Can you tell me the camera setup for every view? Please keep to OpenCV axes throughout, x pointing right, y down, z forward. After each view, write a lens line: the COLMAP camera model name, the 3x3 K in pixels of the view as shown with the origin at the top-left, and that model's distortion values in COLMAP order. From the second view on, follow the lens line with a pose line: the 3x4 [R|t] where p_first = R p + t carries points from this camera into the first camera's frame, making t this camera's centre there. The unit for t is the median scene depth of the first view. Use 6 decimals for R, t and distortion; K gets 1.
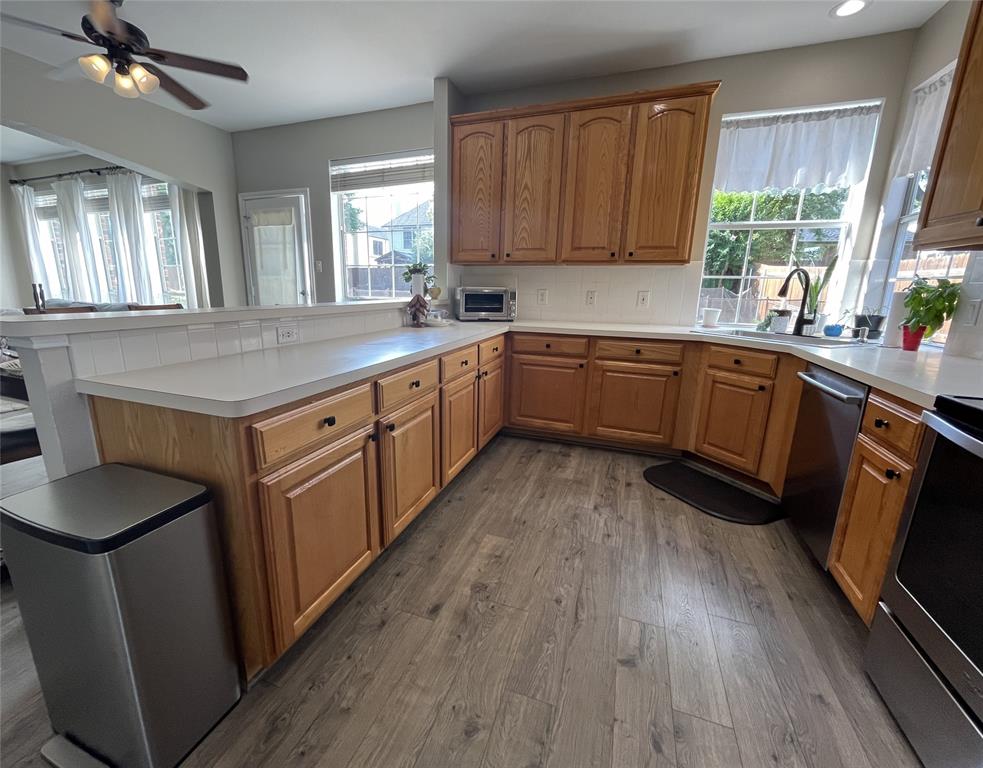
lens RADIAL K [[423.0, 0, 466.2], [0, 423.0, 382.8], [0, 0, 1]] dist [0.000358, 0.000118]
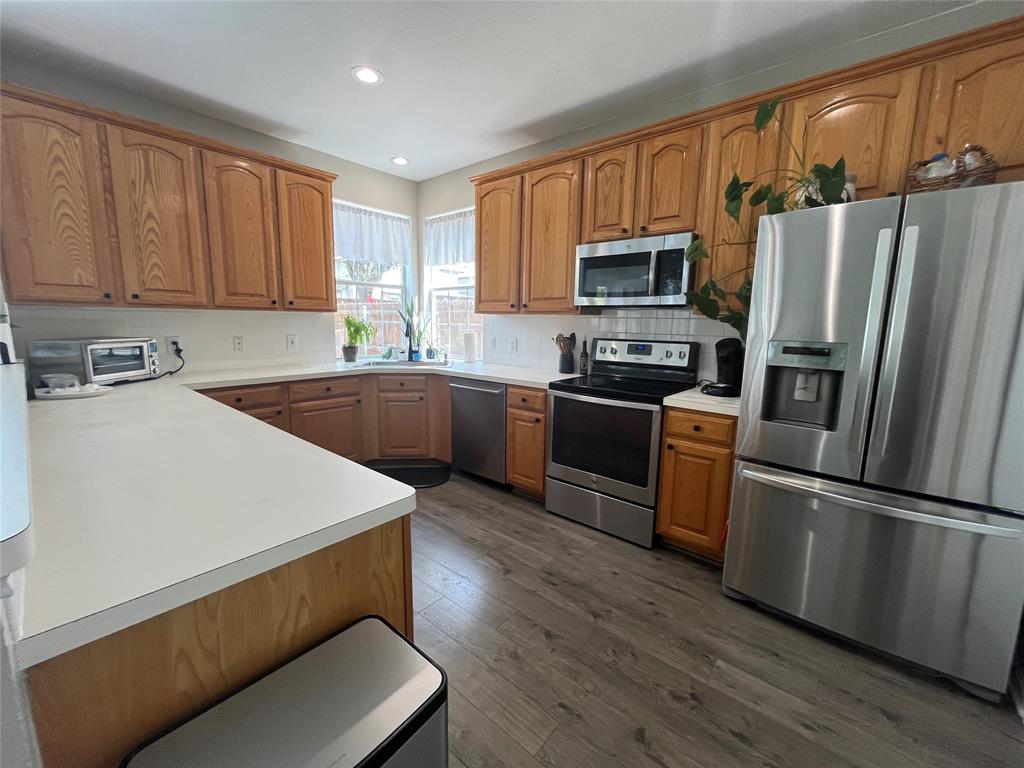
lens RADIAL K [[417.5, 0, 512.0], [0, 417.5, 384.0], [0, 0, 1]] dist [-0.000253, 0.000034]
pose [[0.331128, -0.152532, 0.931176, -0.473581], [0.200437, 0.975697, 0.088549, -0.087171], [-0.922052, 0.157321, 0.353653, 0.140468]]
